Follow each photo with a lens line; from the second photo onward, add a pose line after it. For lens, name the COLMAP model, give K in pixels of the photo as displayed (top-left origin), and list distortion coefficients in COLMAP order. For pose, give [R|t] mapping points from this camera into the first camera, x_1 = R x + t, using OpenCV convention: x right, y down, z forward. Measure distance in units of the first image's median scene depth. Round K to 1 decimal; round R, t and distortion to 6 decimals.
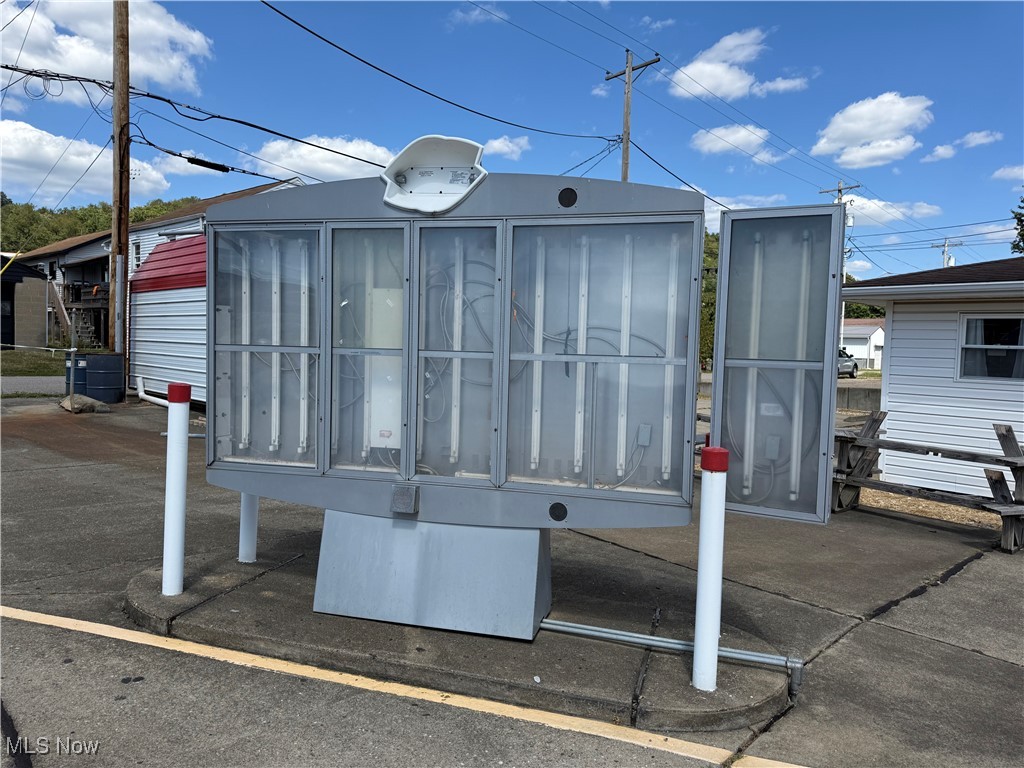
lens RADIAL K [[723.4, 0, 512.0], [0, 723.4, 384.0], [0, 0, 1]] dist [0.049240, -0.066511]
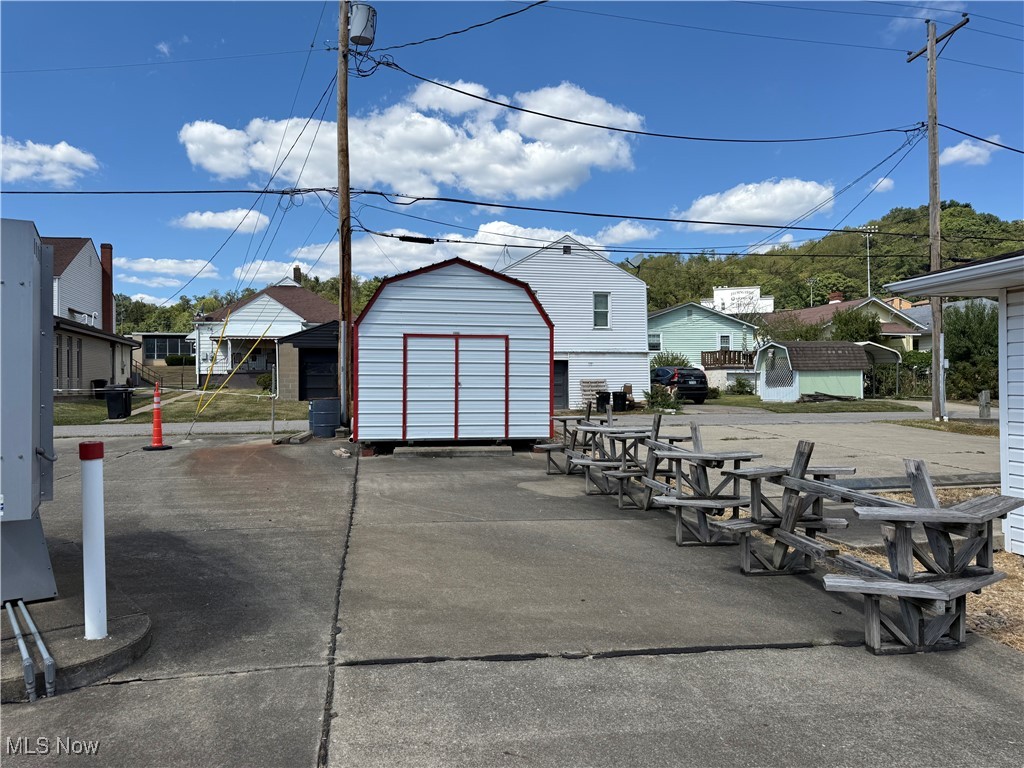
lens RADIAL K [[720.3, 0, 509.2], [0, 720.3, 385.9], [0, 0, 1]] dist [0.060326, -0.066146]
pose [[0.831344, -0.038656, -0.554412, 0.990279], [0.003667, 0.997938, -0.064082, 0.040317], [0.555746, 0.051241, 0.829772, 0.323807]]
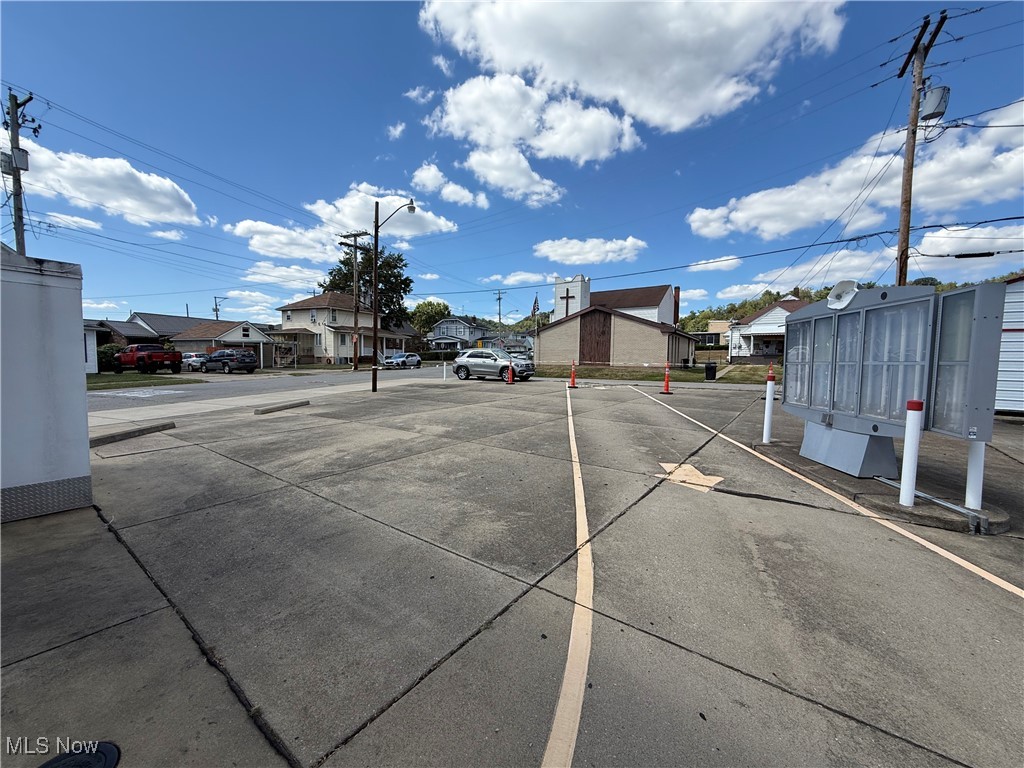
lens RADIAL K [[407.0, 0, 510.0], [0, 407.0, 385.8], [0, 0, 1]] dist [-0.000528, 0.000153]
pose [[0.158741, 0.031077, -0.986831, 0.815957], [-0.063197, 0.997775, 0.021256, 0.059432], [0.985296, 0.058990, 0.160351, -0.278157]]
